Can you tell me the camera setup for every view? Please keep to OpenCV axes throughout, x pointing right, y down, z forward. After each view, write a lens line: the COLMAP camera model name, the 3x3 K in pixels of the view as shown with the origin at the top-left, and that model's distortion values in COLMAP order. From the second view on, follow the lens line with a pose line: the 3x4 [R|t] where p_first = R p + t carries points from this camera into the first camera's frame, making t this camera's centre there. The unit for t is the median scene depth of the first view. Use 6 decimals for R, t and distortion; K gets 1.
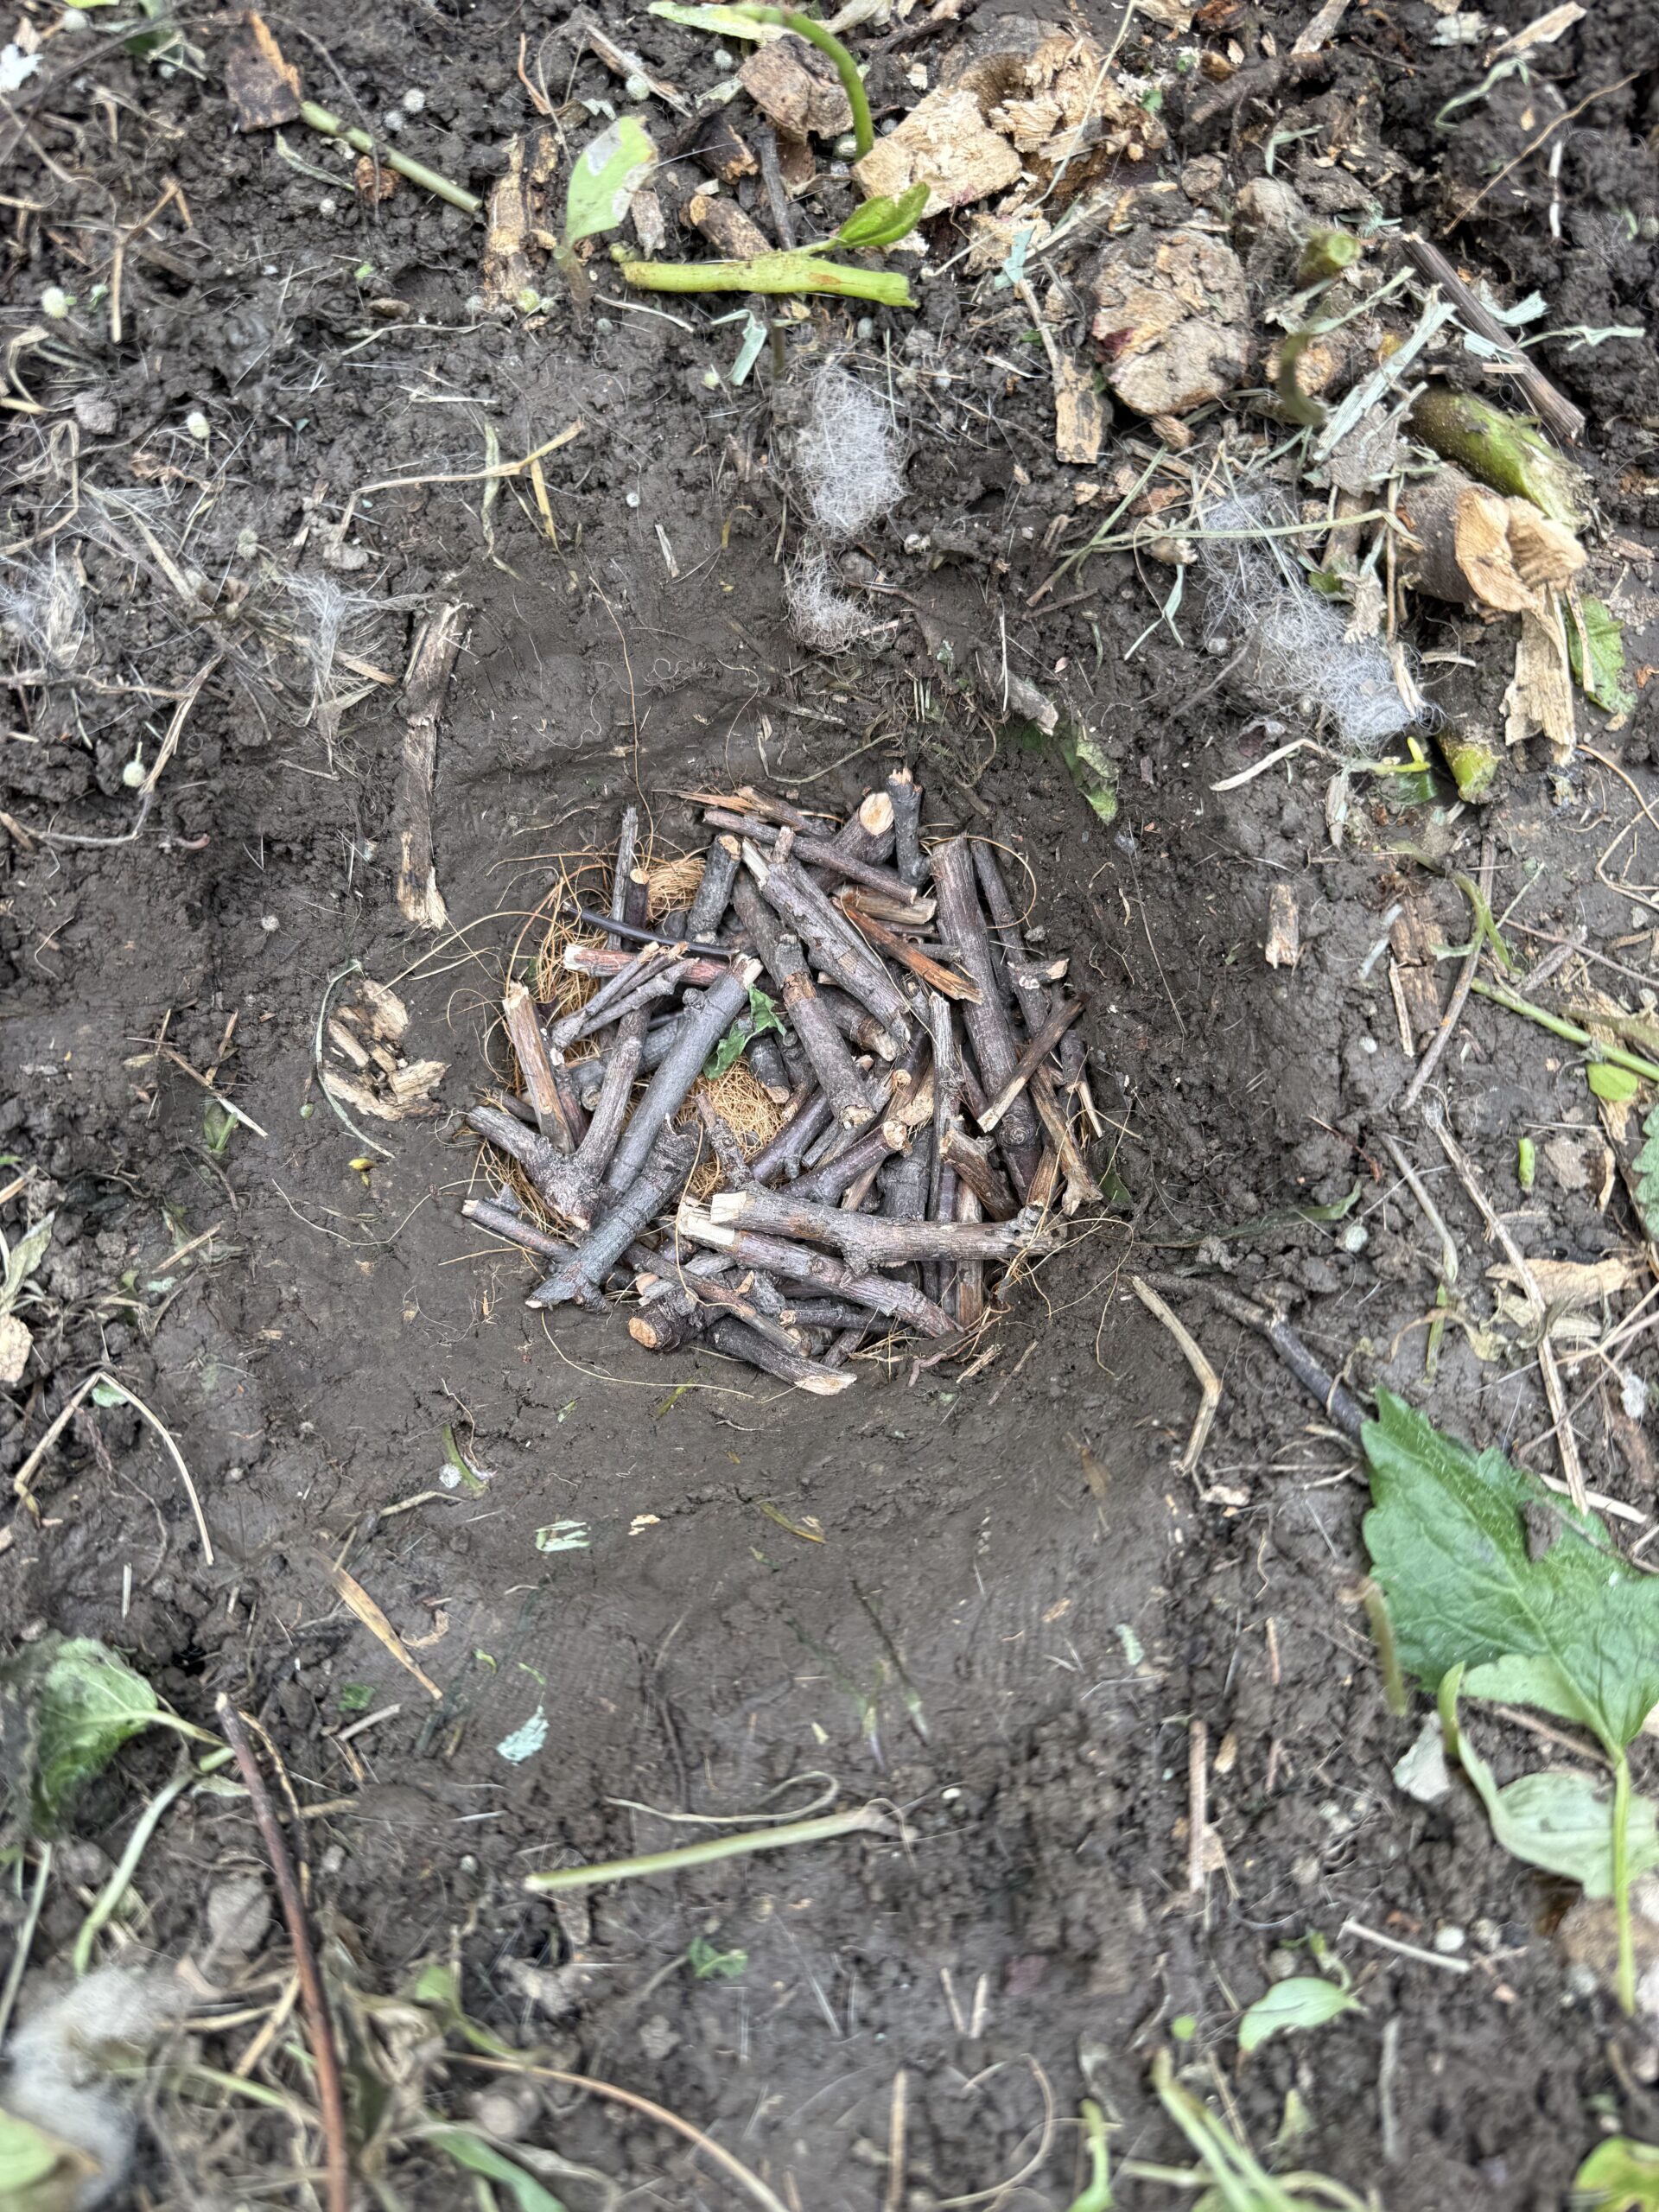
lens RADIAL K [[1545.8, 0, 829.5], [0, 1545.8, 1106.0], [0, 0, 1]] dist [-0.012018, 0.008566]
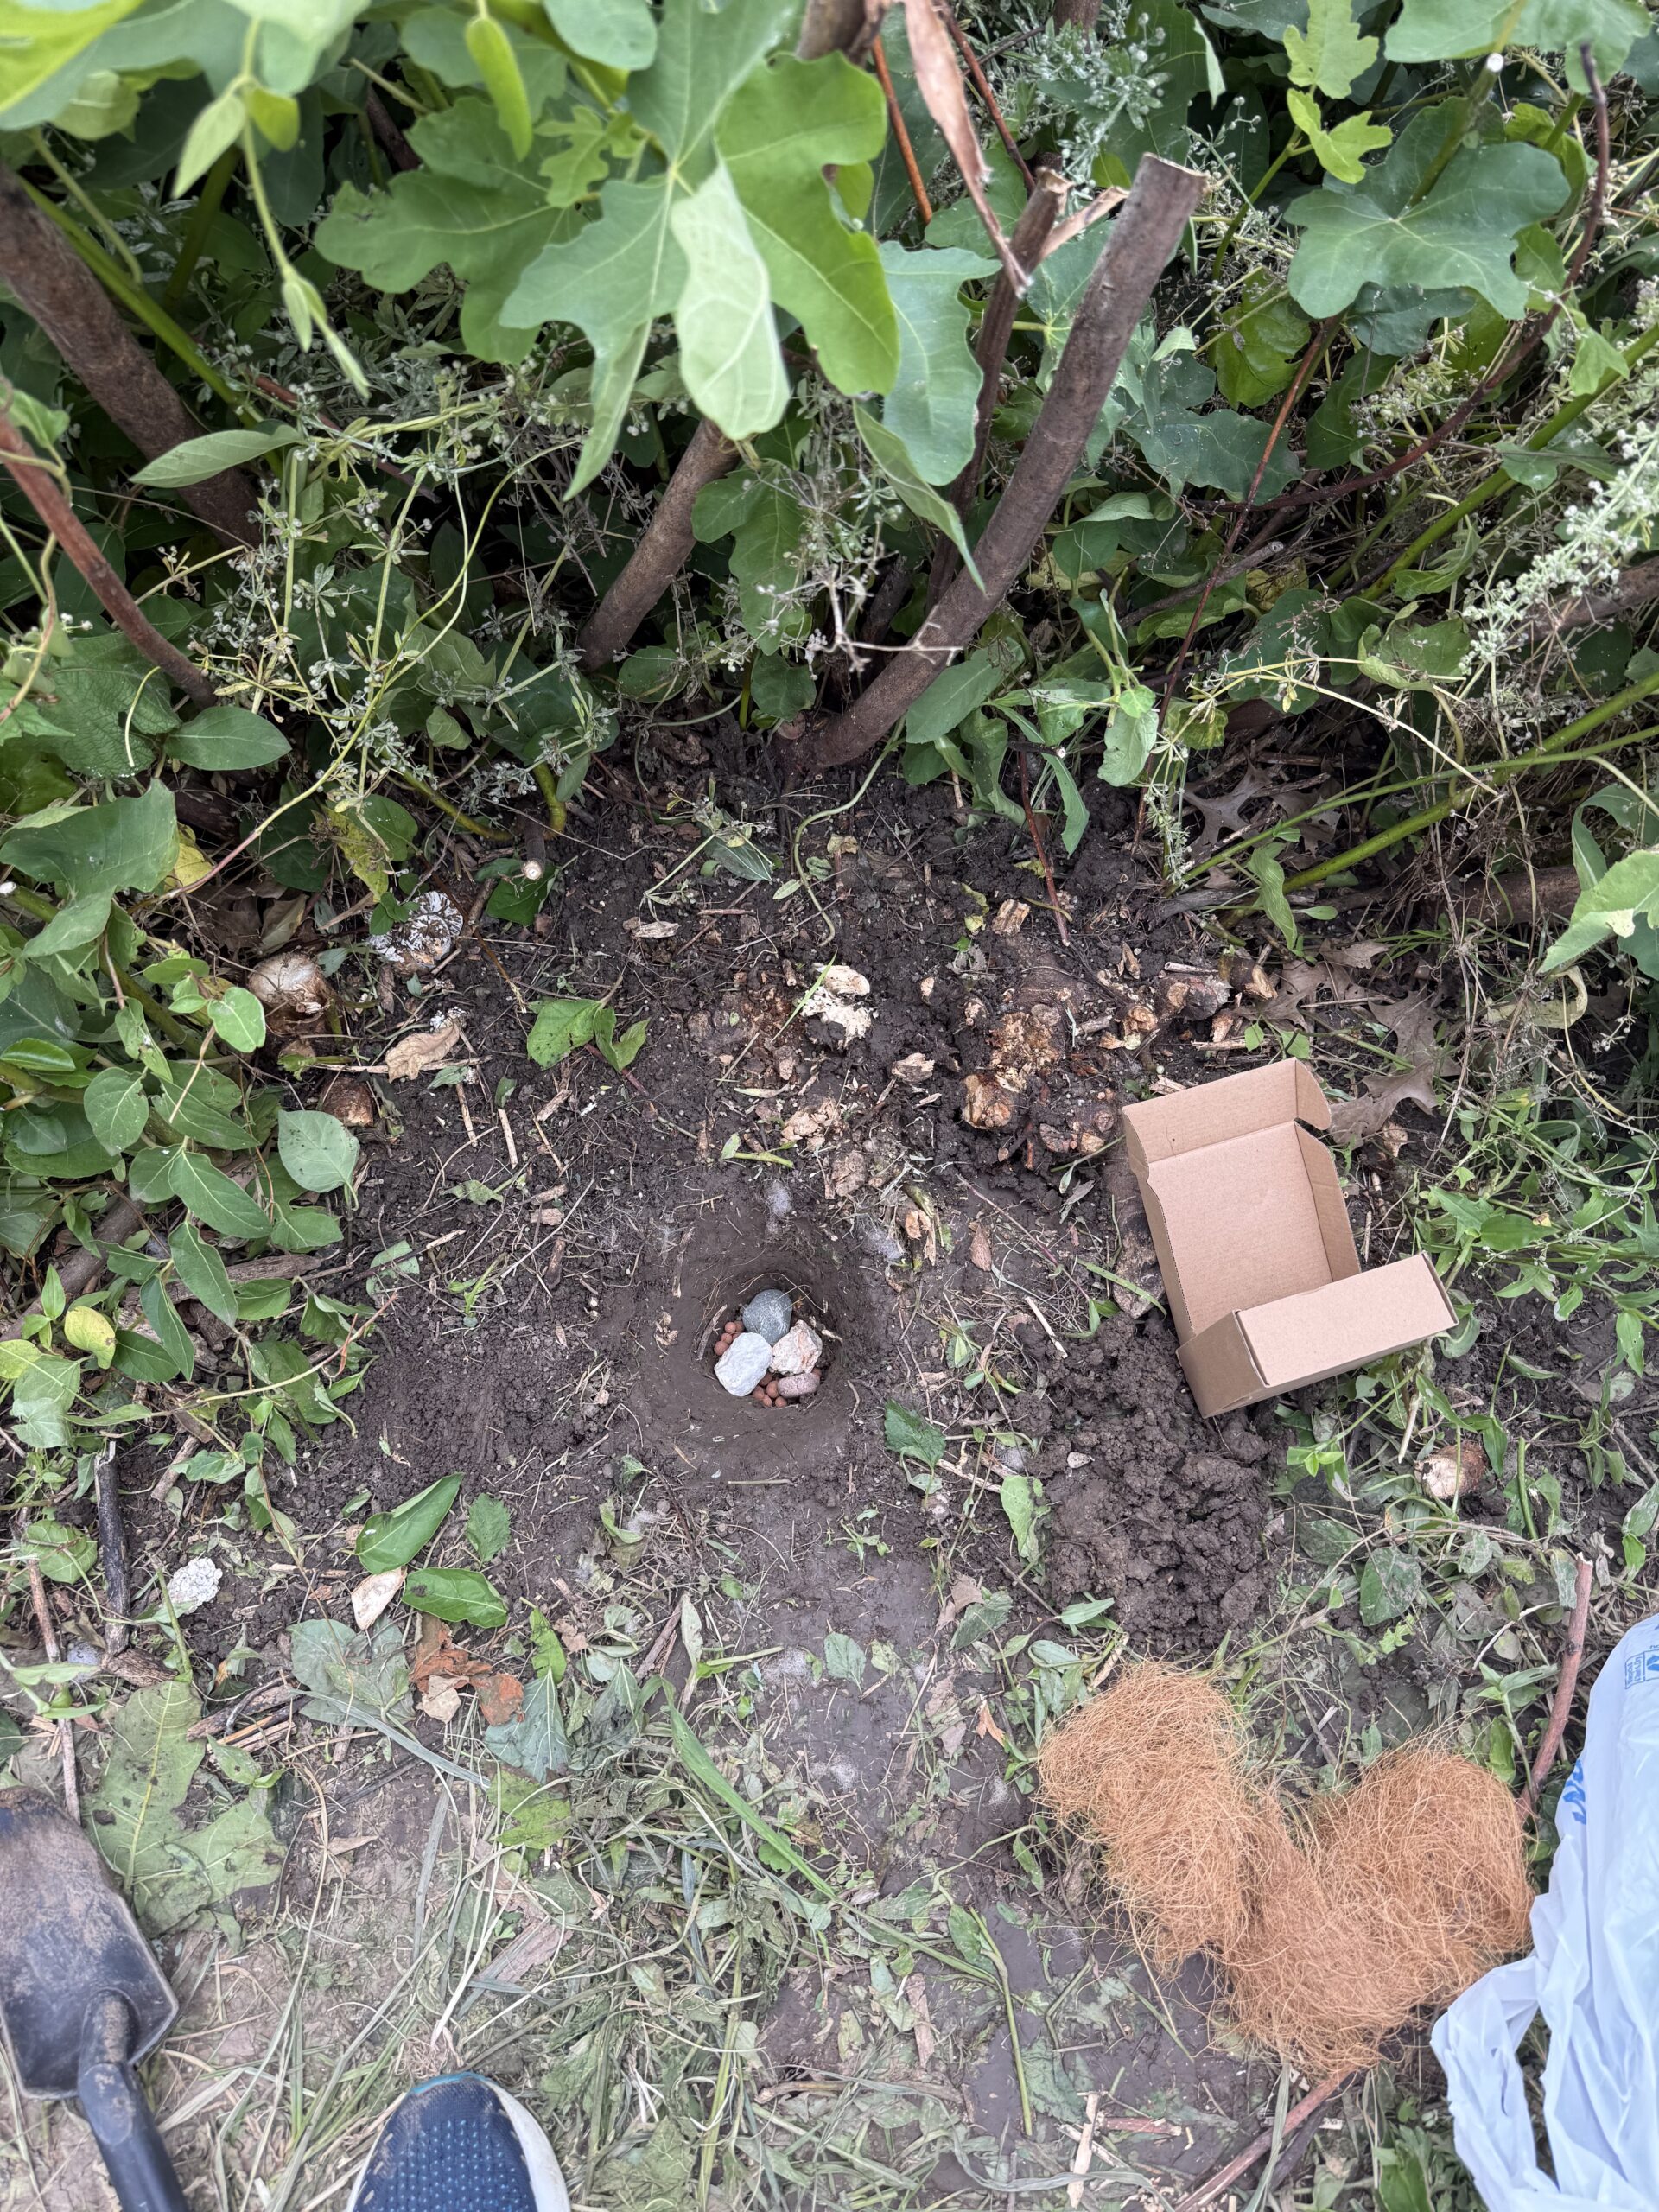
lens RADIAL K [[1494.1, 0, 853.7], [0, 1494.1, 1079.6], [0, 0, 1]] dist [0.066817, -0.059699]
pose [[0.996583, -0.000662, 0.082593, -0.141696], [0.013203, 0.988385, -0.151398, -0.093683], [-0.081533, 0.151971, 0.985016, -3.560863]]
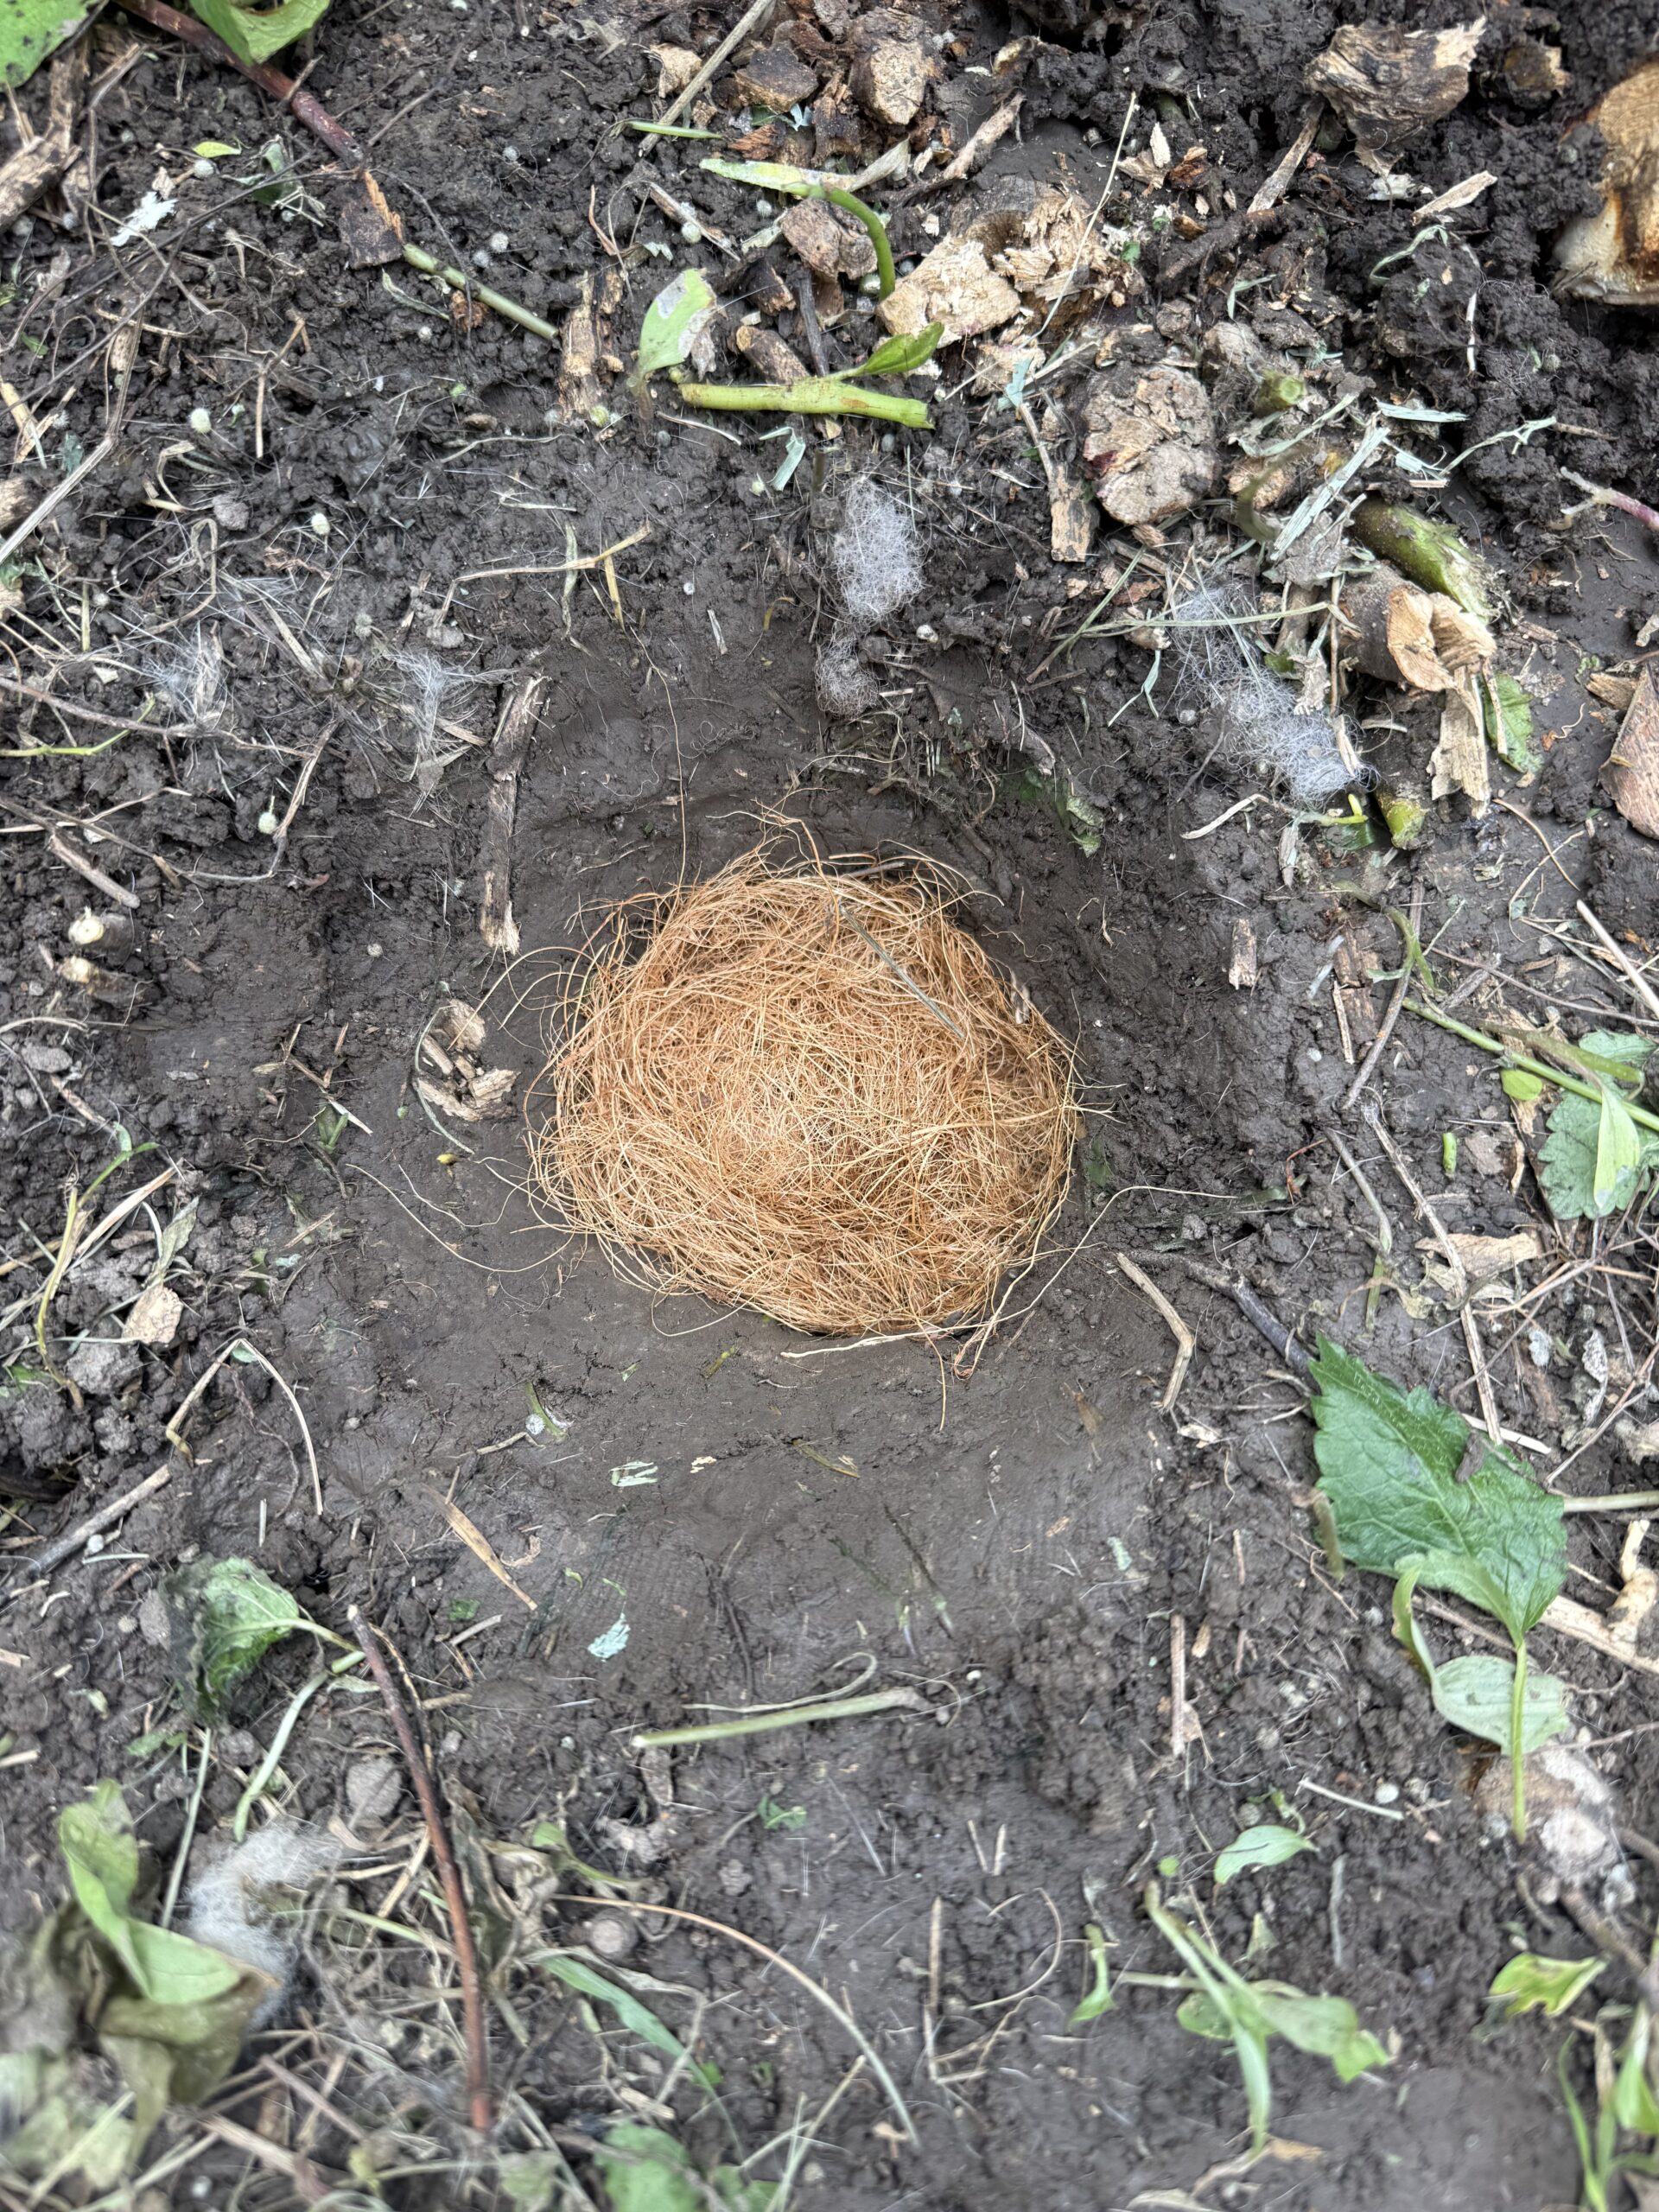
lens RADIAL K [[1536.4, 0, 832.3], [0, 1536.4, 1098.8], [0, 0, 1]] dist [0.046776, -0.066200]
pose [[0.999748, -0.001338, 0.022402, -0.048630], [0.001649, 0.999903, -0.013865, 0.010685], [-0.022381, 0.013898, 0.999653, -0.175436]]
